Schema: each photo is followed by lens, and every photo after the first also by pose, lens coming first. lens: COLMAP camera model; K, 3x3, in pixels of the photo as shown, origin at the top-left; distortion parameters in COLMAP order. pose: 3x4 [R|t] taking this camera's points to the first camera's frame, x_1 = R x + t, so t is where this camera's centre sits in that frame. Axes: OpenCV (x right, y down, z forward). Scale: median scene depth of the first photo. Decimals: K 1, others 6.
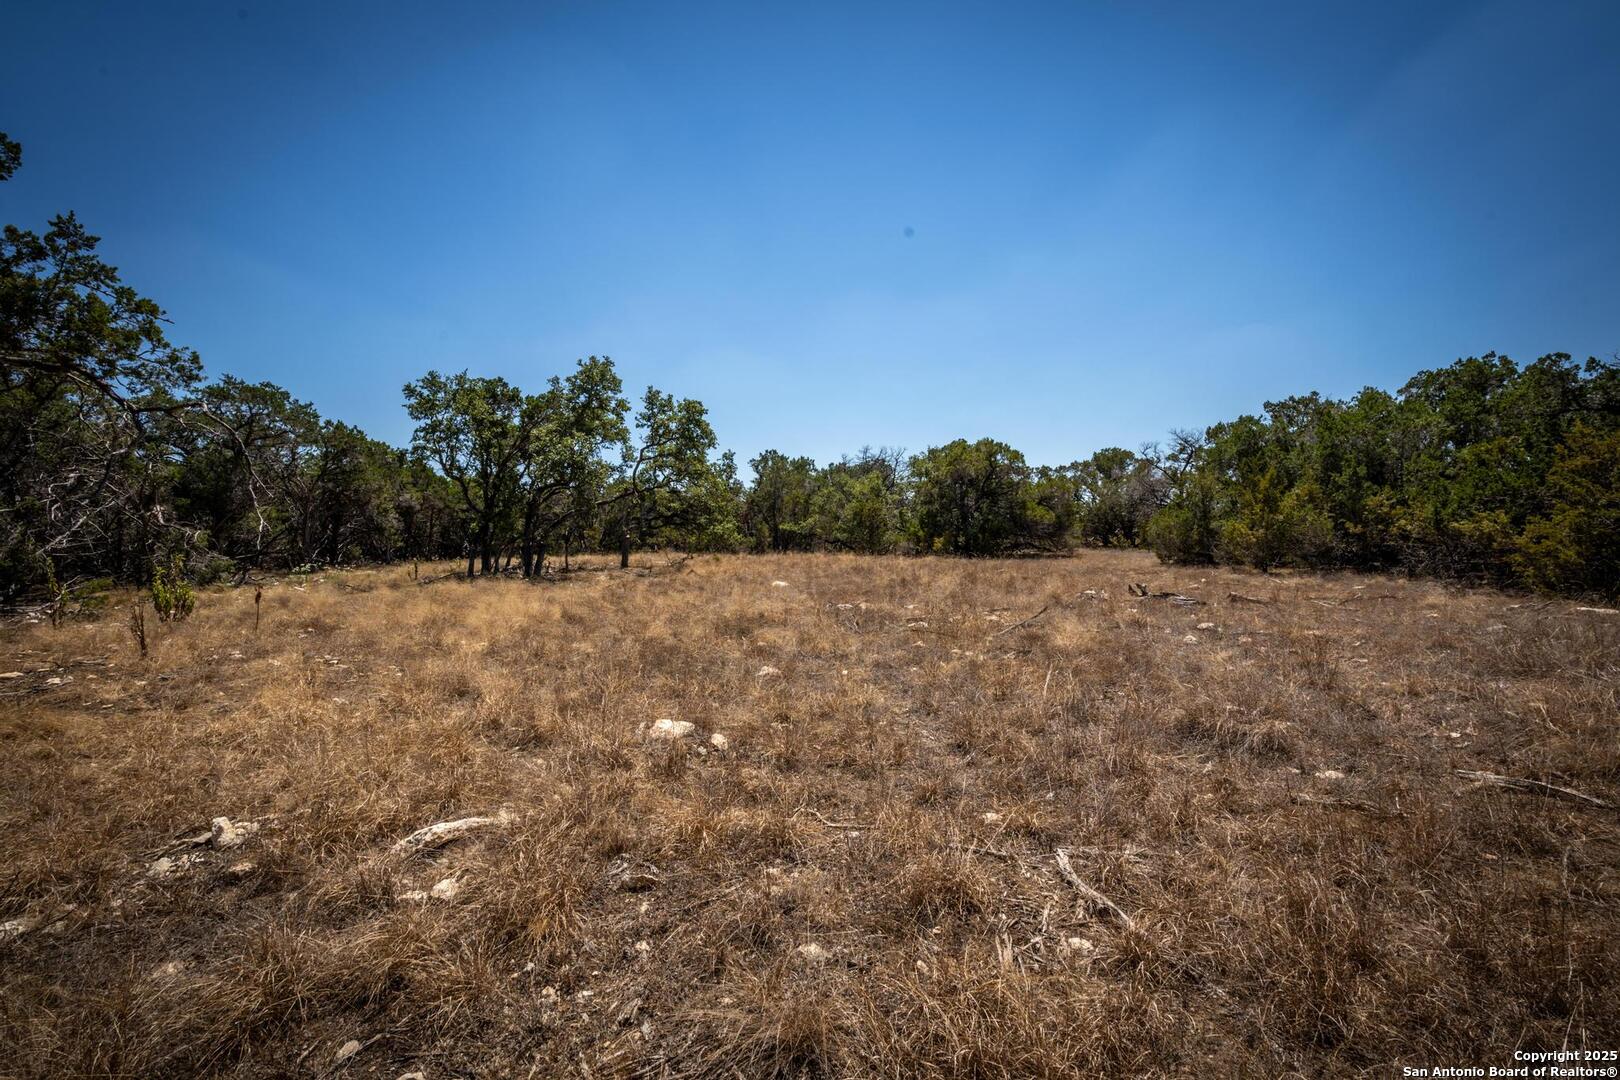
lens RADIAL K [[731.8, 0, 825.3], [0, 731.8, 540.1], [0, 0, 1]] dist [-0.009528, 0.000322]
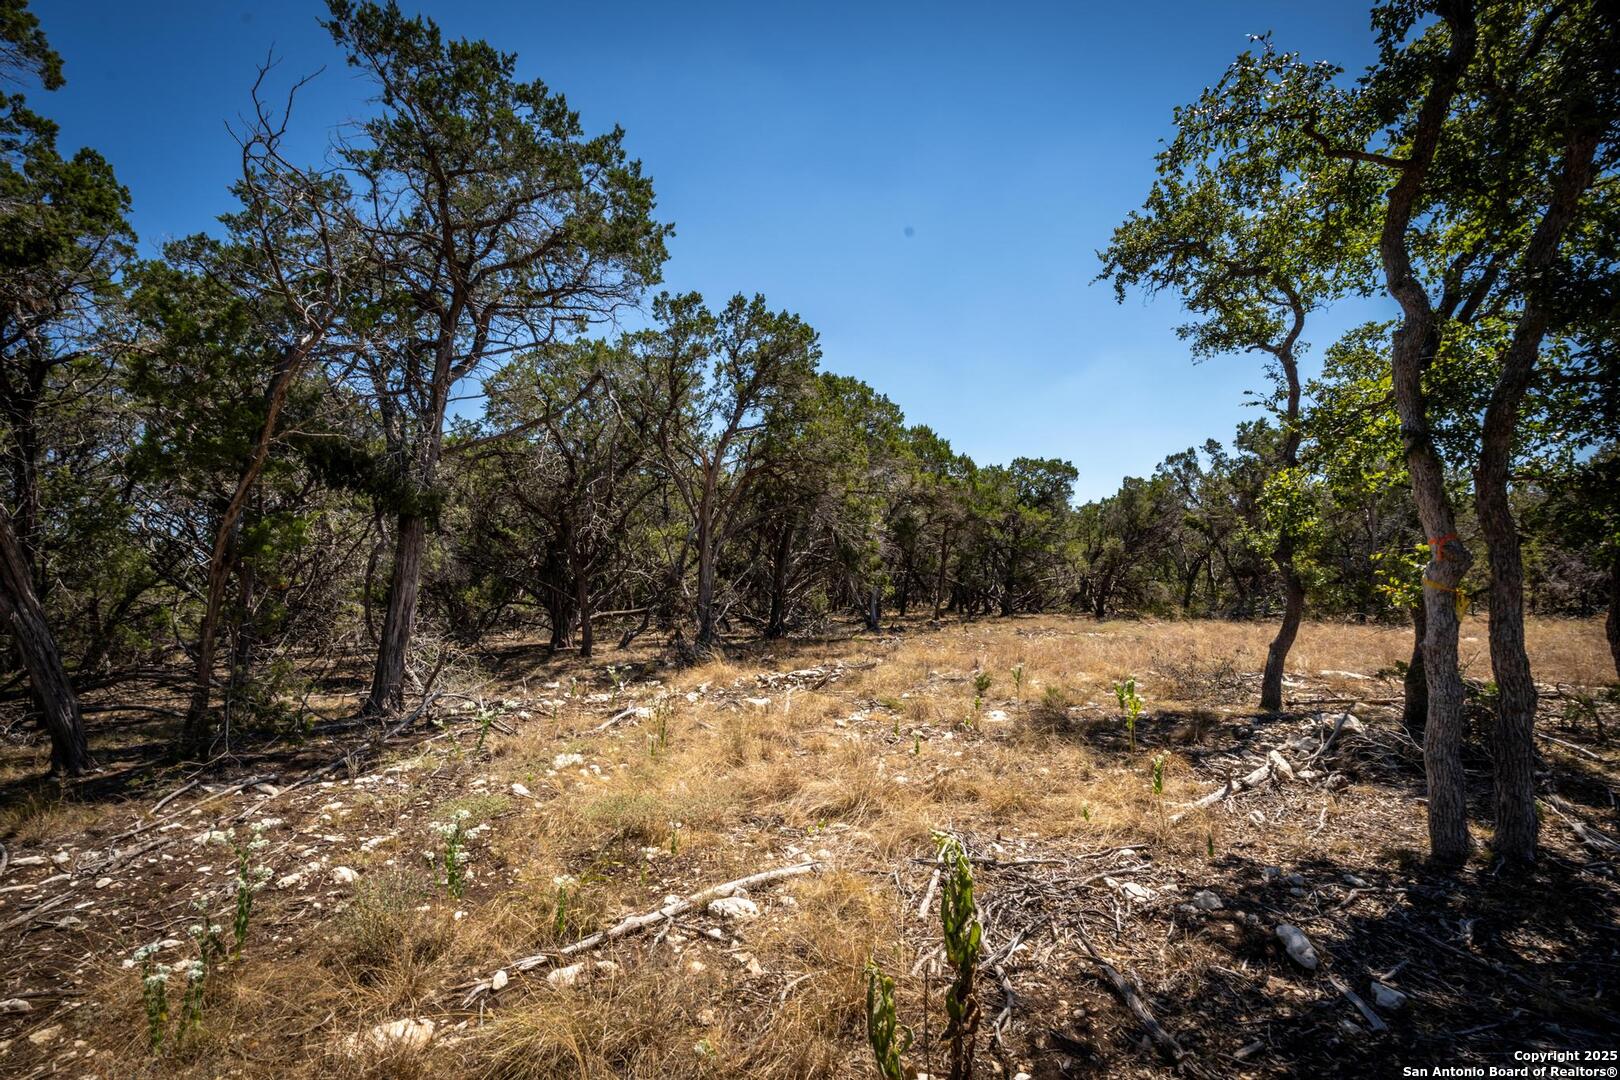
lens RADIAL K [[645.5, 0, 811.4], [0, 645.5, 541.6], [0, 0, 1]] dist [0.000142, 0.000001]
pose [[0.789630, -0.034602, -0.612607, -0.507349], [-0.001966, 0.998261, -0.058919, -0.000714], [0.613580, 0.047729, 0.788189, 0.879185]]
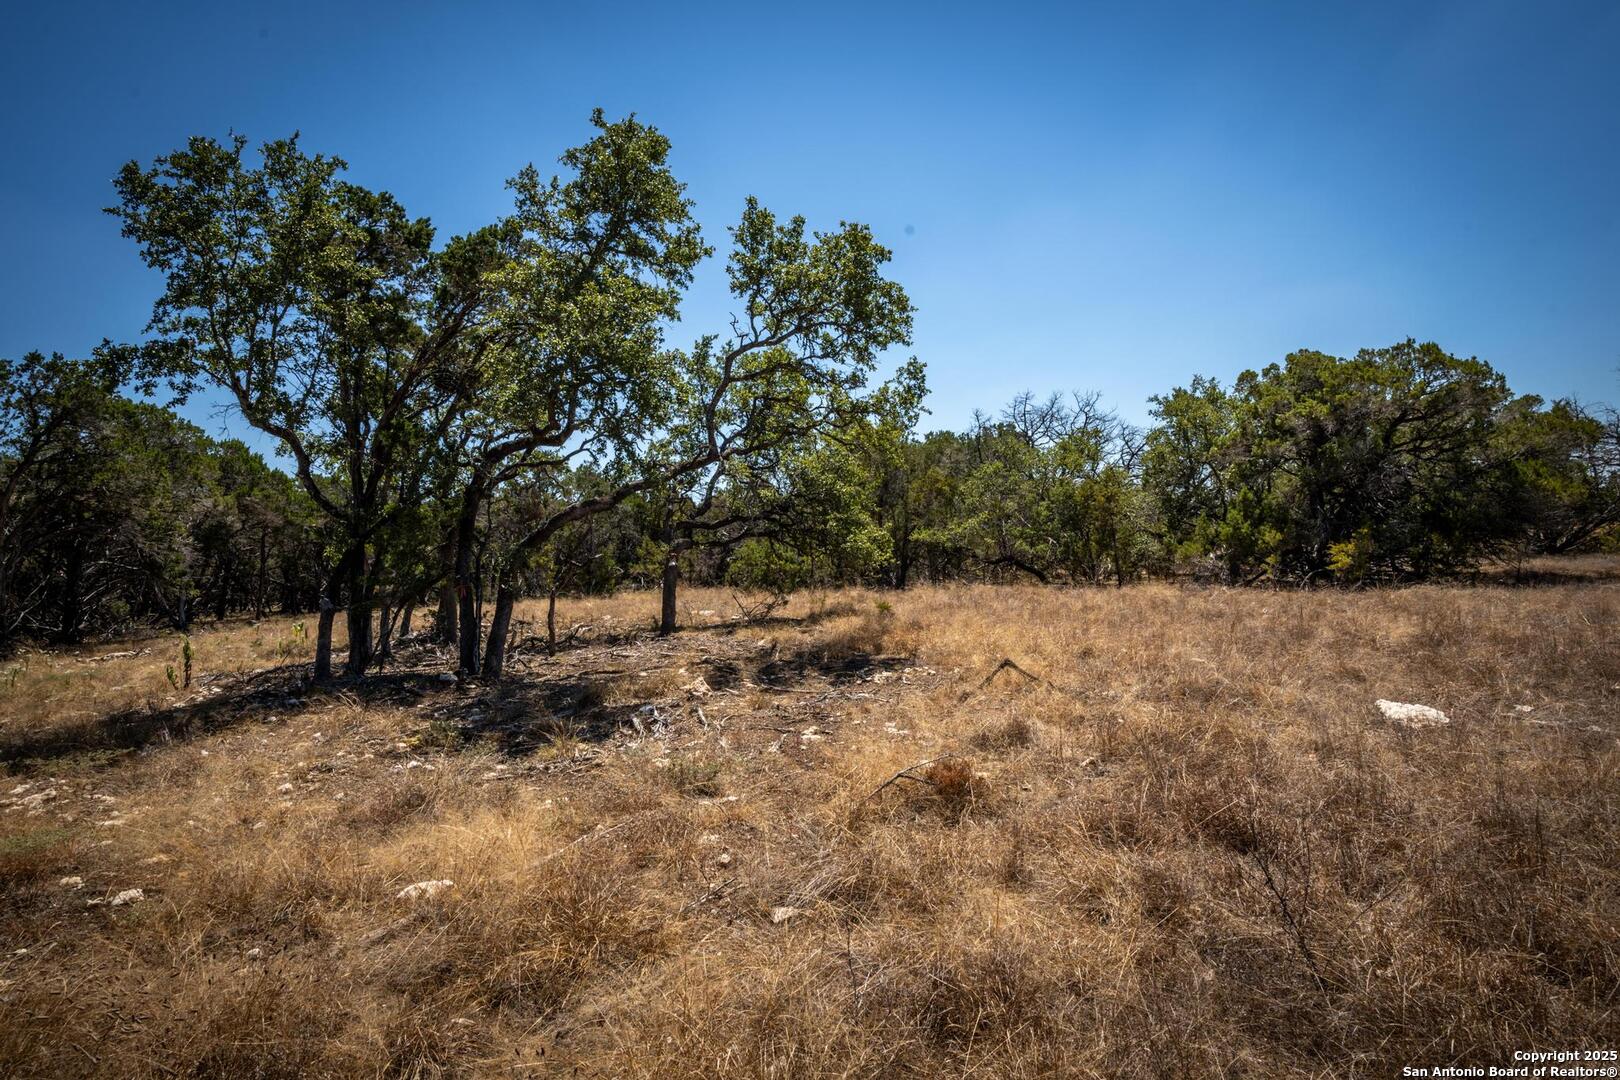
lens RADIAL K [[912.6, 0, 804.4], [0, 912.6, 544.6], [0, 0, 1]] dist [-0.003899, 0.001330]
pose [[0.999234, -0.033830, 0.019676, -0.196842], [0.034156, 0.999281, -0.016469, -0.004716], [-0.019105, 0.017128, 0.999671, 0.424736]]
